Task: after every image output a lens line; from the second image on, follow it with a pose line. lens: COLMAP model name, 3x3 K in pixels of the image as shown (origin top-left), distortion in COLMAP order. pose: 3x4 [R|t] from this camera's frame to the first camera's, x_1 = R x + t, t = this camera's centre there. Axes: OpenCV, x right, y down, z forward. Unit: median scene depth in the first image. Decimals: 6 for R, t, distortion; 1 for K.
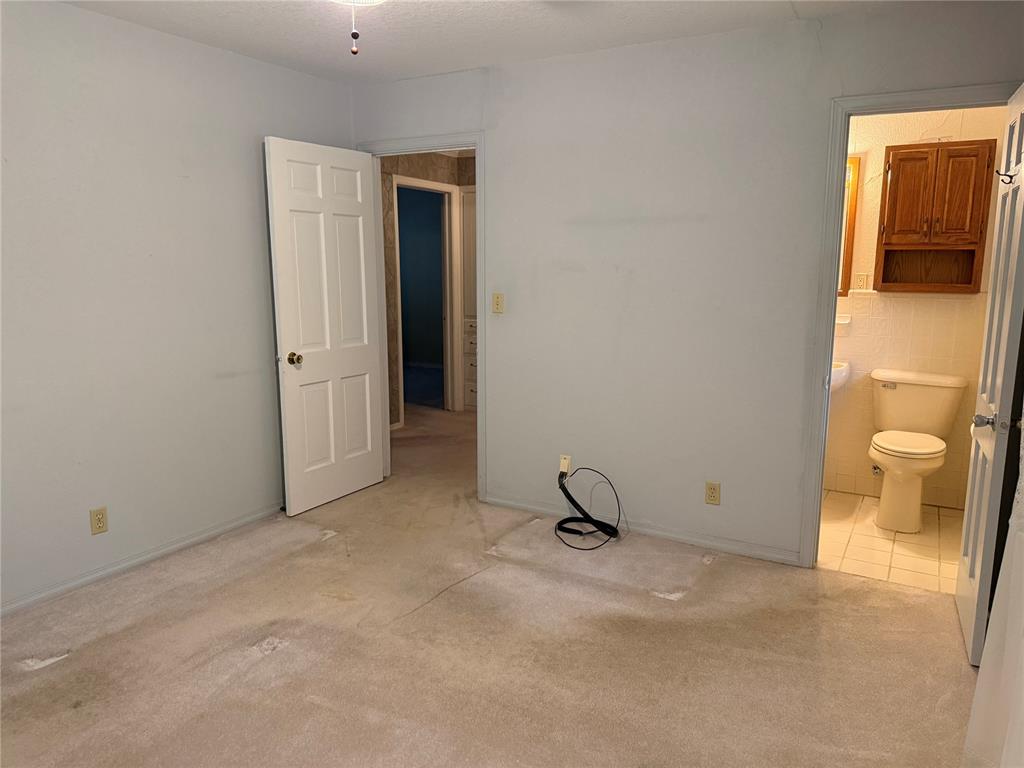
lens RADIAL K [[729.4, 0, 509.8], [0, 729.4, 383.7], [0, 0, 1]] dist [0.051426, -0.067688]
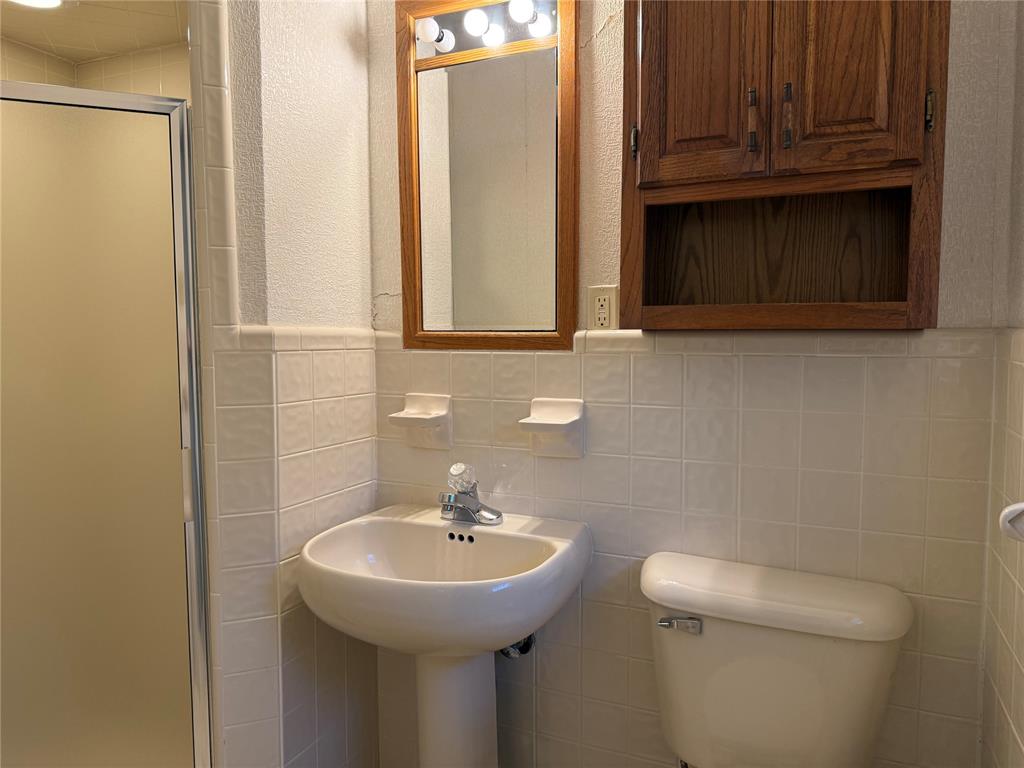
lens RADIAL K [[729.4, 0, 515.5], [0, 729.4, 383.6], [0, 0, 1]] dist [0.051426, -0.067688]
pose [[0.992410, -0.016377, 0.121875, 0.425452], [0.027034, 0.995902, -0.086303, -0.078516], [-0.119962, 0.088943, 0.988786, 0.715418]]
